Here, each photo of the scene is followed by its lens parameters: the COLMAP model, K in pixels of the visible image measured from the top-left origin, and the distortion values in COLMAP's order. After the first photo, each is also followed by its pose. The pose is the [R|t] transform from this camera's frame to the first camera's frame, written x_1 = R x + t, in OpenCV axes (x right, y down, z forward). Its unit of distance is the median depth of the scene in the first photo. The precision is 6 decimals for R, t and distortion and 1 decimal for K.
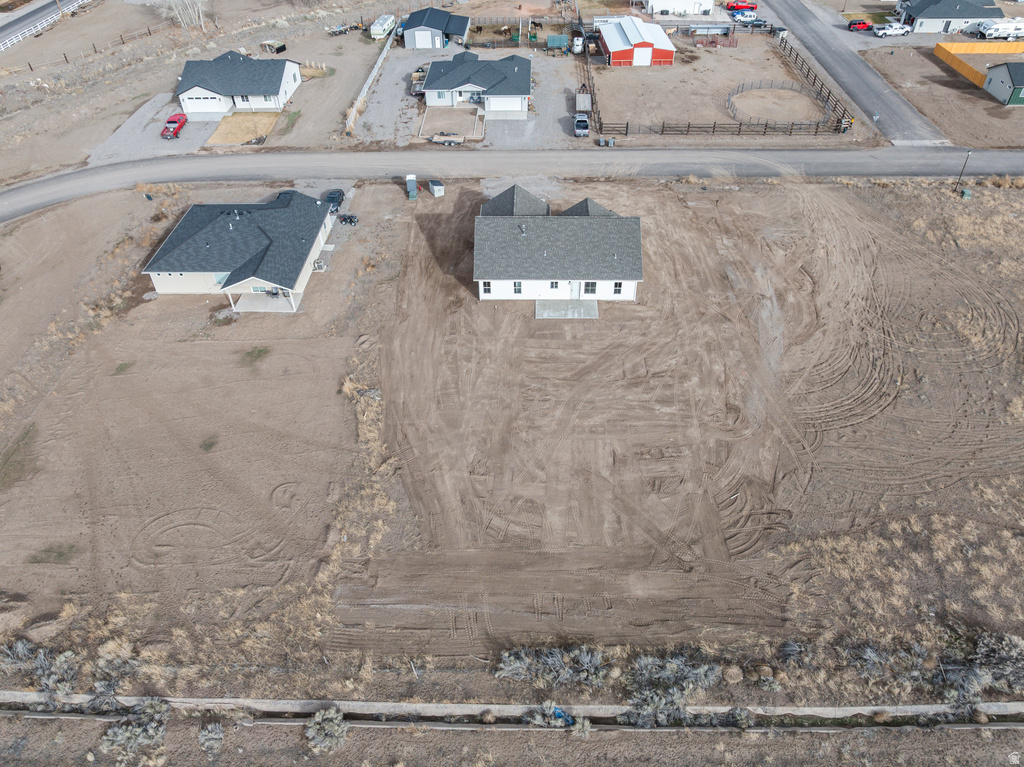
lens RADIAL K [[720.5, 0, 516.9], [0, 720.5, 379.2], [0, 0, 1]] dist [-0.038907, 0.004659]
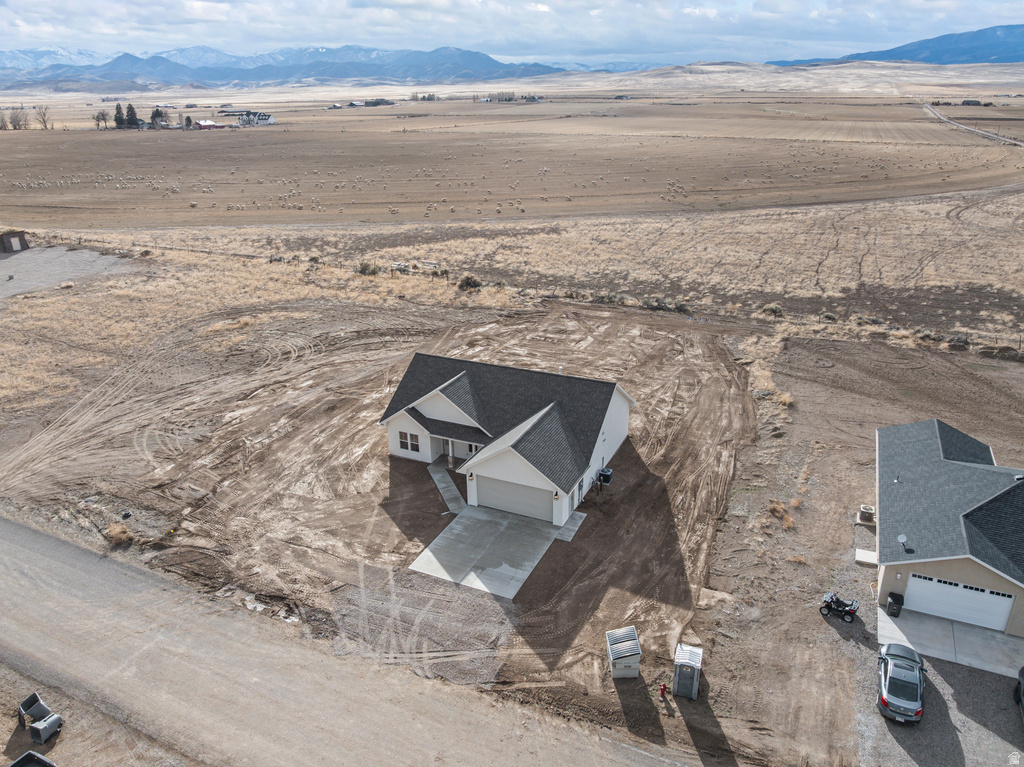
lens RADIAL K [[719.2, 0, 516.9], [0, 719.2, 381.3], [0, 0, 1]] dist [-0.034704, -0.005993]
pose [[-0.916711, -0.130282, 0.377714, -0.234786], [0.278902, 0.468273, 0.838412, -0.849821], [-0.286103, 0.873926, -0.392935, 1.317356]]
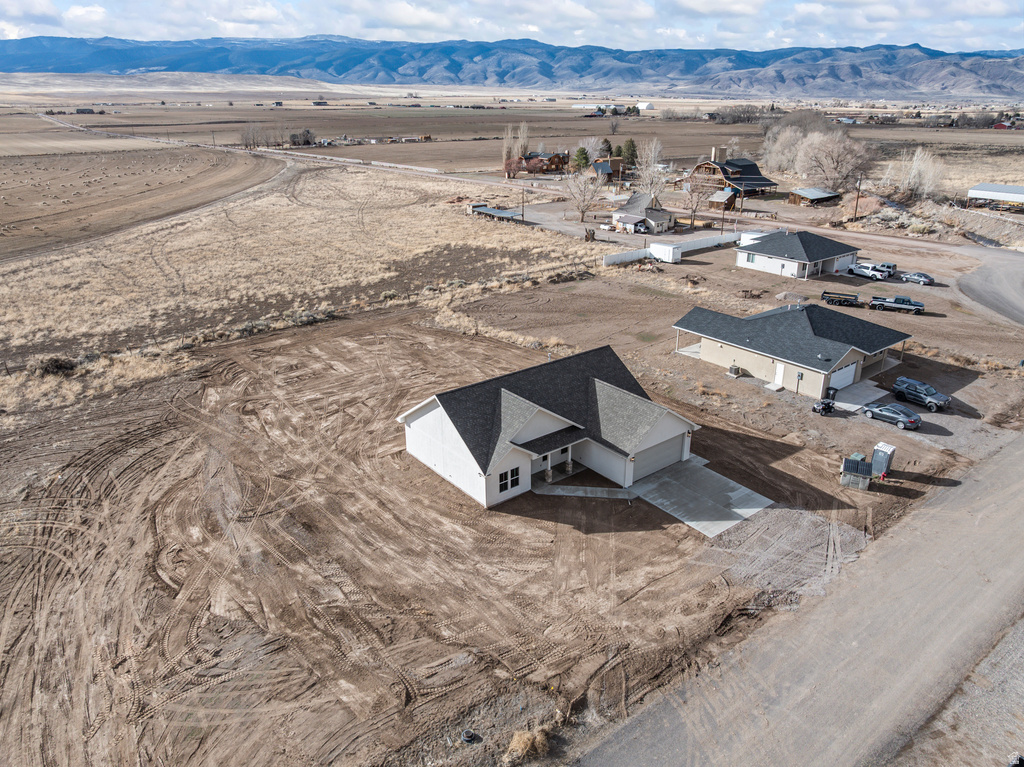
lens RADIAL K [[720.5, 0, 516.9], [0, 720.5, 379.2], [0, 0, 1]] dist [-0.038907, 0.004659]
pose [[-0.771184, 0.246855, -0.586804, 0.508588], [-0.411881, 0.509369, 0.755578, -0.781473], [0.485418, 0.824382, -0.291142, 1.231683]]
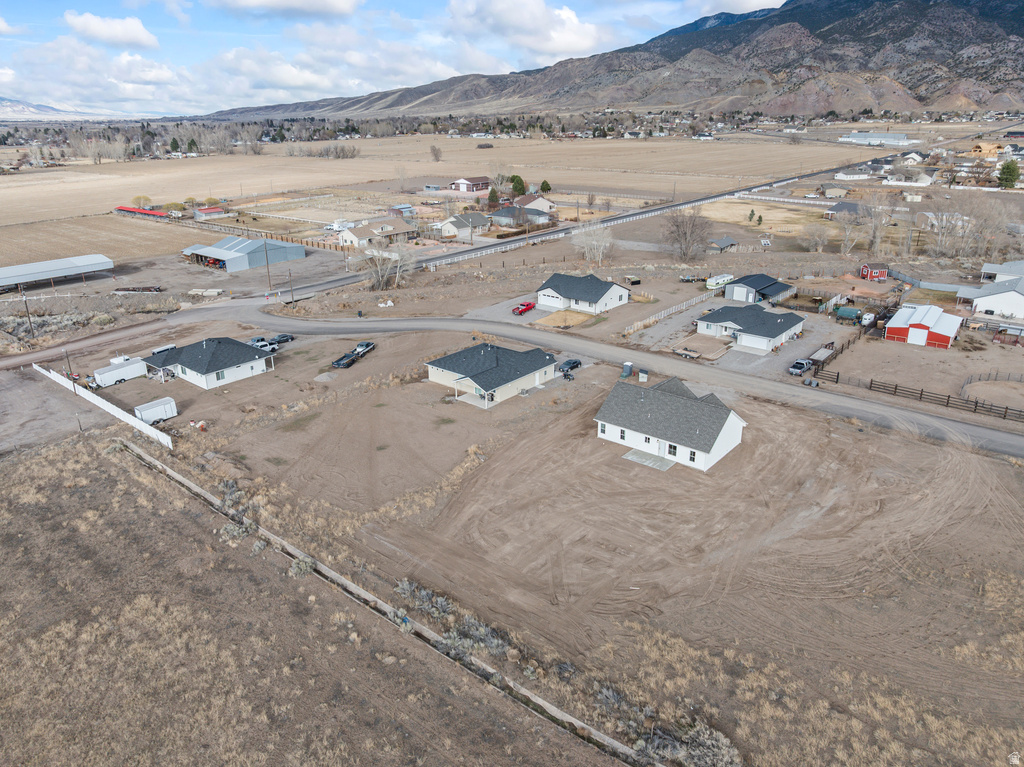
lens RADIAL K [[719.2, 0, 516.9], [0, 719.2, 381.3], [0, 0, 1]] dist [-0.034704, -0.005993]
pose [[0.784407, 0.225520, -0.577795, 0.586446], [-0.411821, 0.885953, -0.213285, 0.145747], [0.463799, 0.405250, 0.787821, -0.161989]]
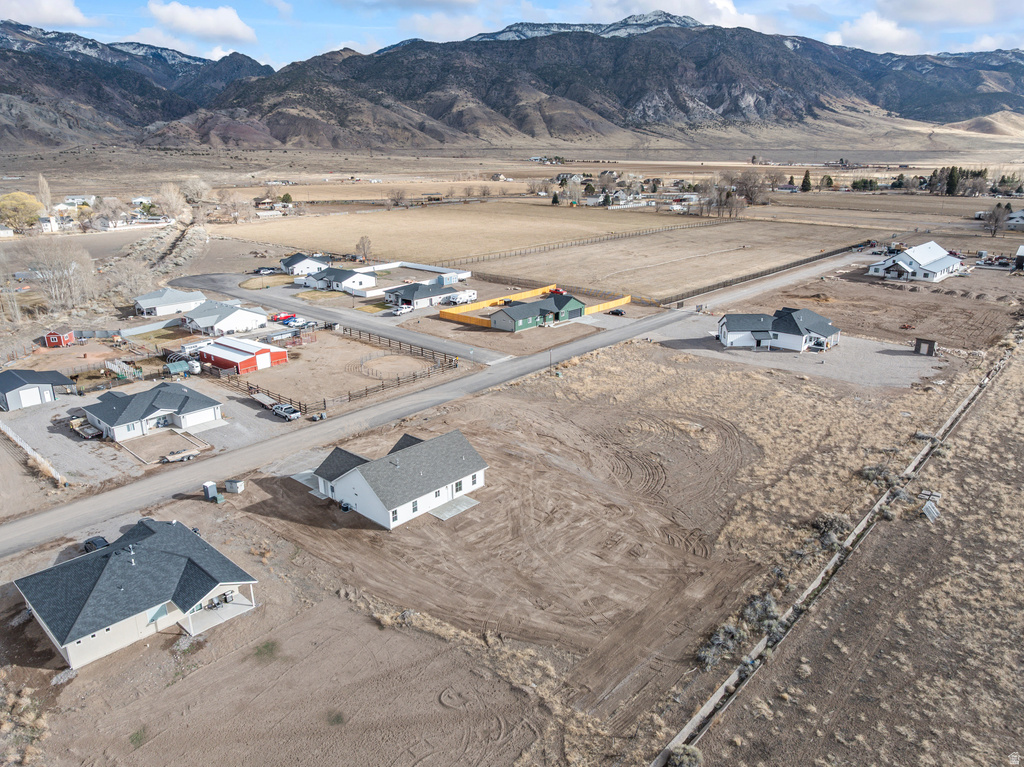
lens RADIAL K [[720.5, 0, 516.9], [0, 720.5, 379.2], [0, 0, 1]] dist [-0.038907, 0.004659]
pose [[0.655295, -0.220998, 0.722322, -0.709599], [0.497557, 0.845775, -0.192617, 0.008607], [-0.568354, 0.485617, 0.664191, 0.002265]]
